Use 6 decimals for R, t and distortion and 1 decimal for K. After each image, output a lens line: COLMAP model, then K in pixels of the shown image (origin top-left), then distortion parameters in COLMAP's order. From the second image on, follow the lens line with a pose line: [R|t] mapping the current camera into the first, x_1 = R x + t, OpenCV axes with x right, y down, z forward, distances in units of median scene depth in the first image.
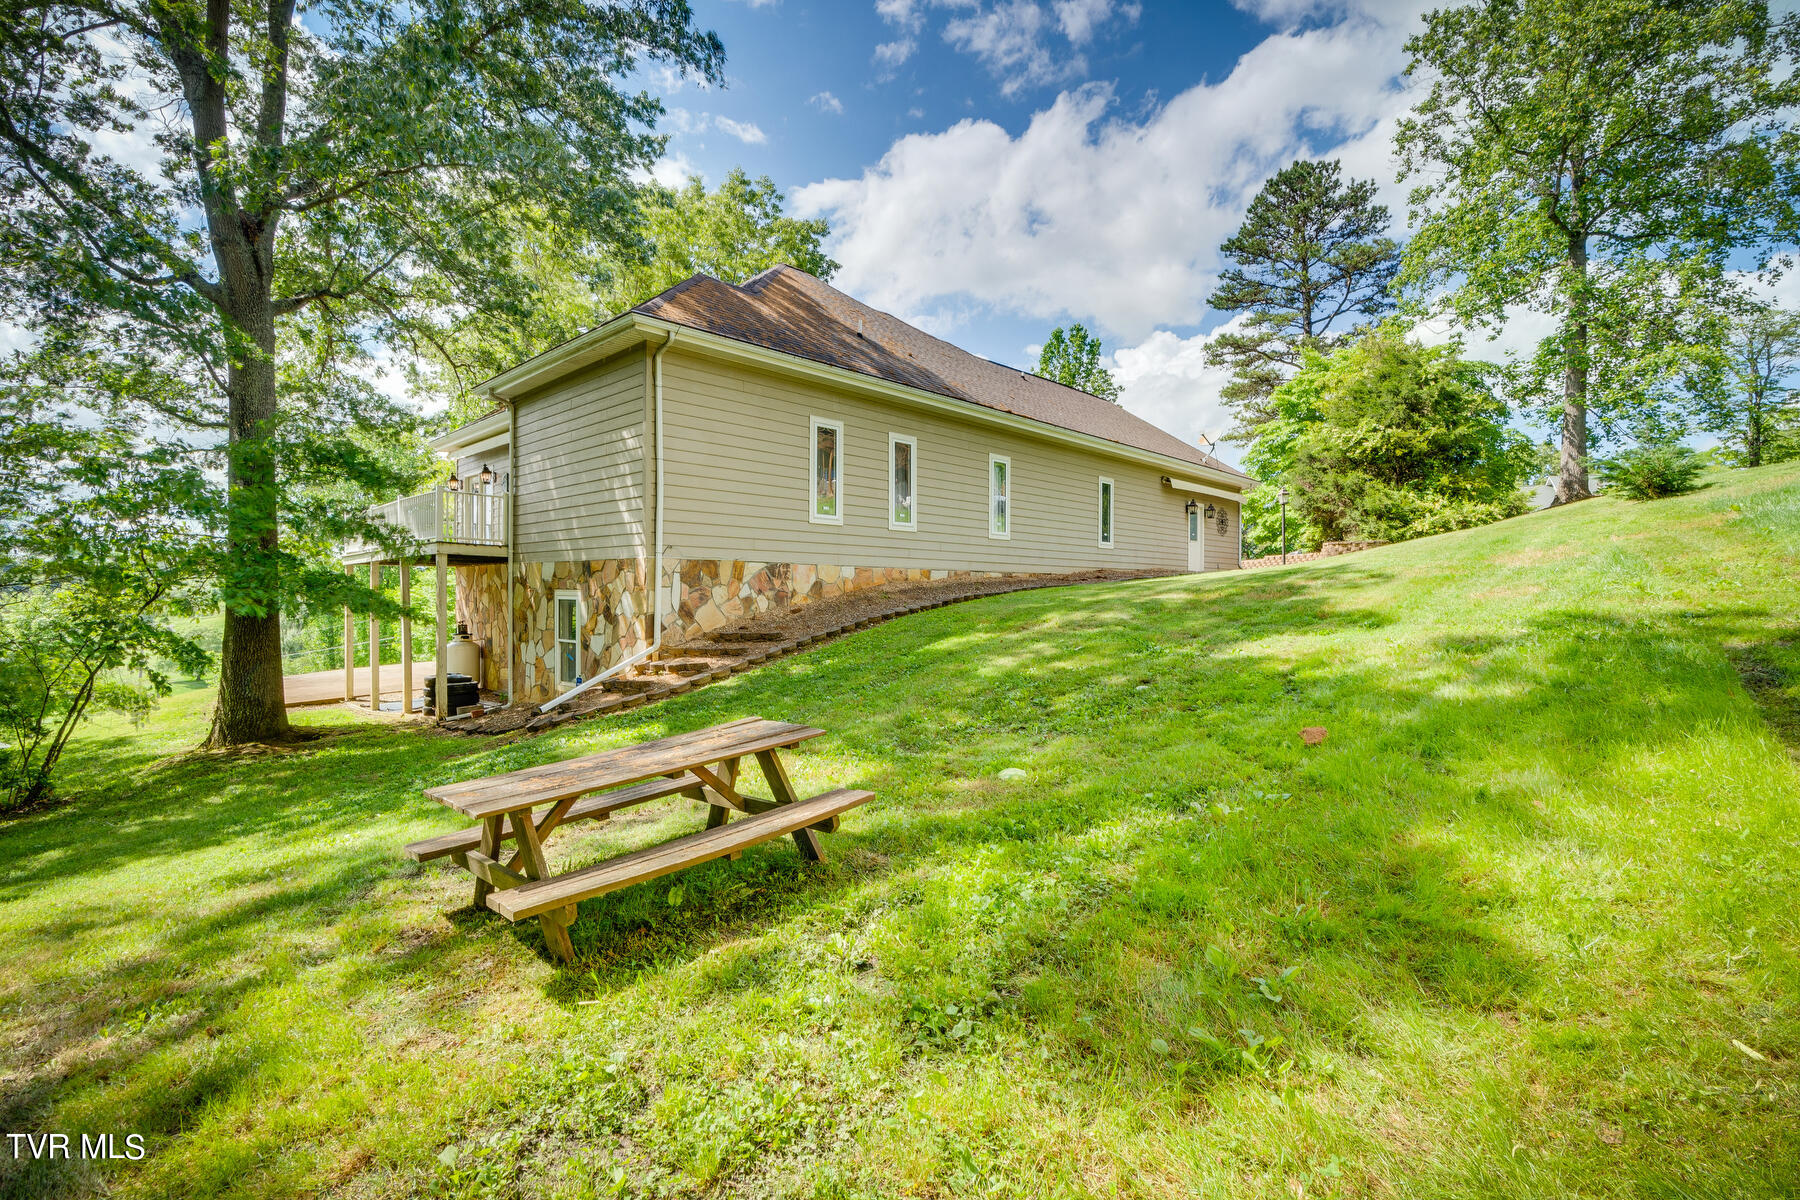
lens RADIAL K [[839.0, 0, 900.0], [0, 839.0, 600.0], [0, 0, 1]] dist [-0.008829, -0.000030]
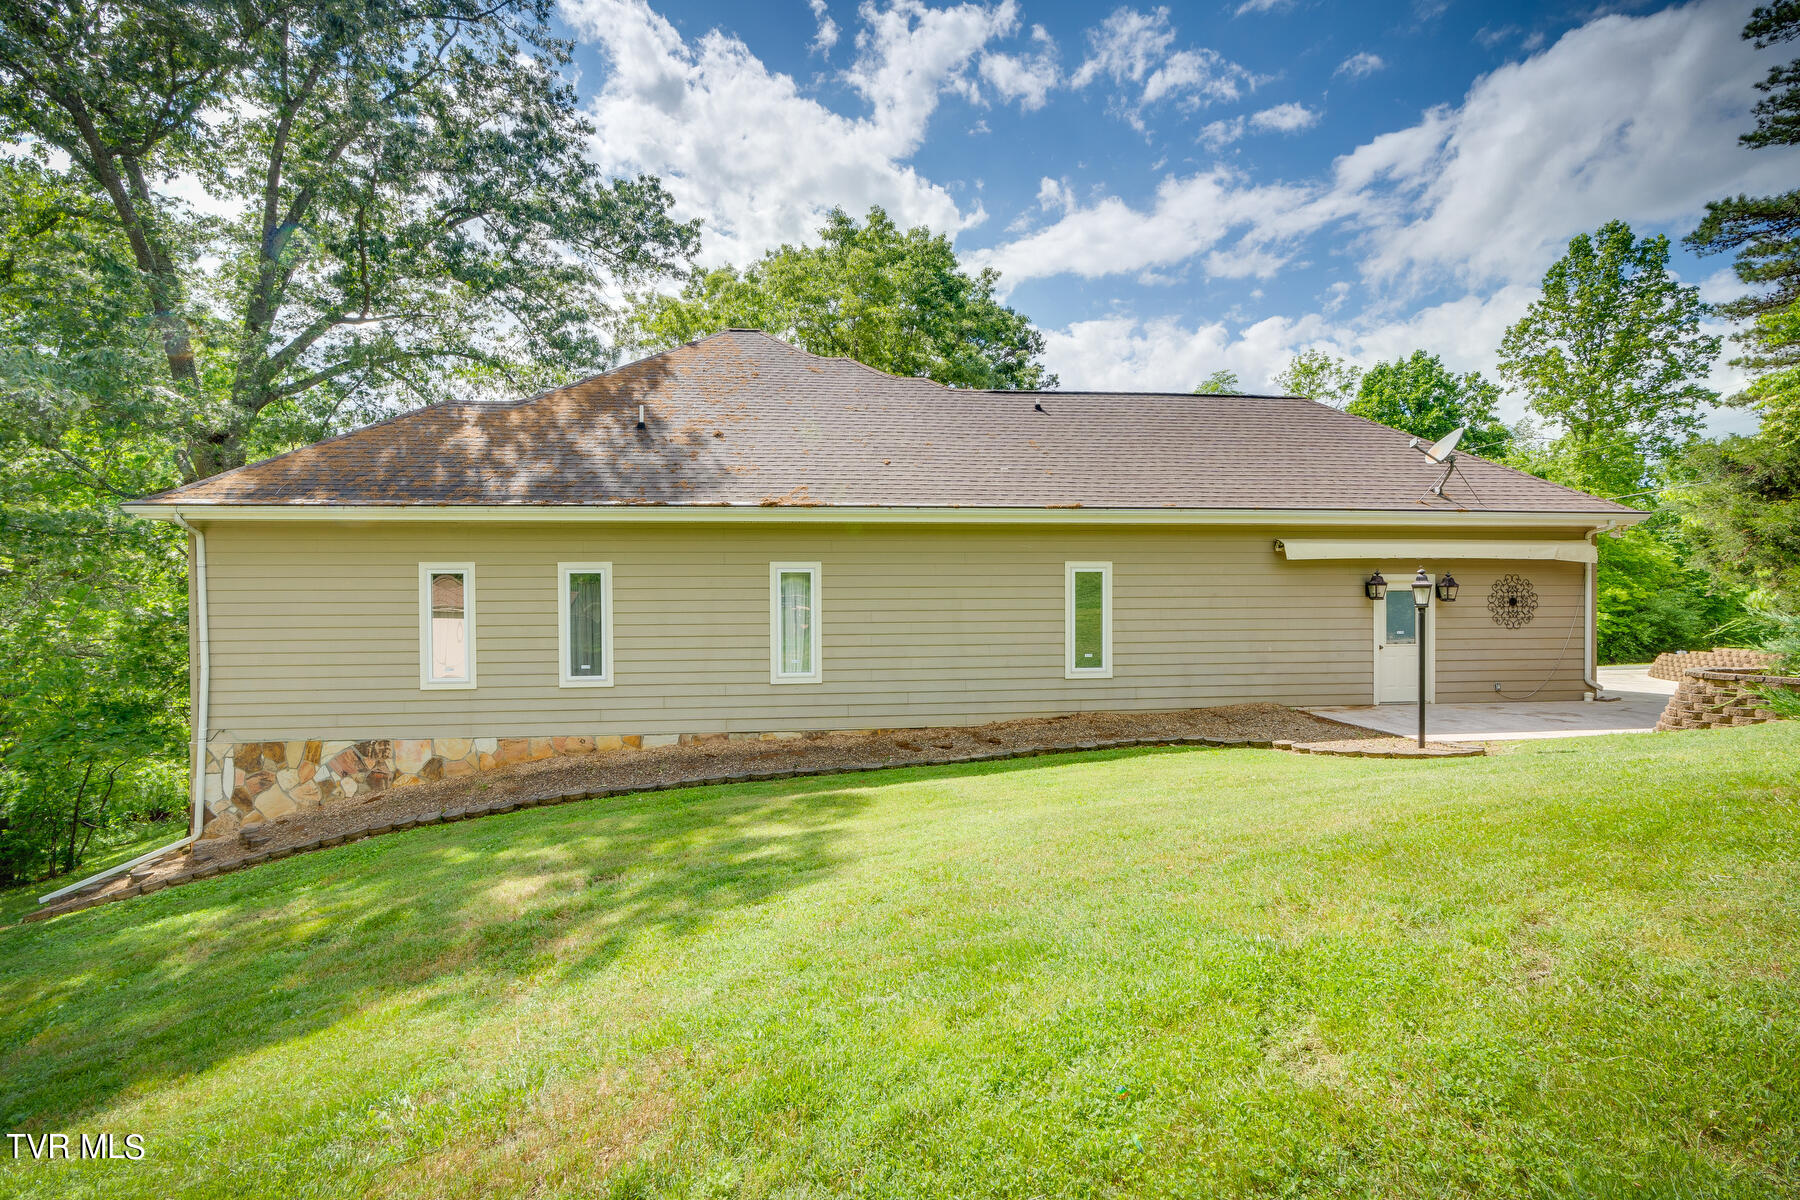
lens RADIAL K [[839.0, 0, 900.0], [0, 839.0, 600.0], [0, 0, 1]] dist [-0.008829, -0.000030]
pose [[0.765005, -0.005160, -0.644004, 0.812820], [0.006552, 0.999979, -0.000228, -0.181244], [0.643991, -0.004045, 0.765022, 0.676136]]
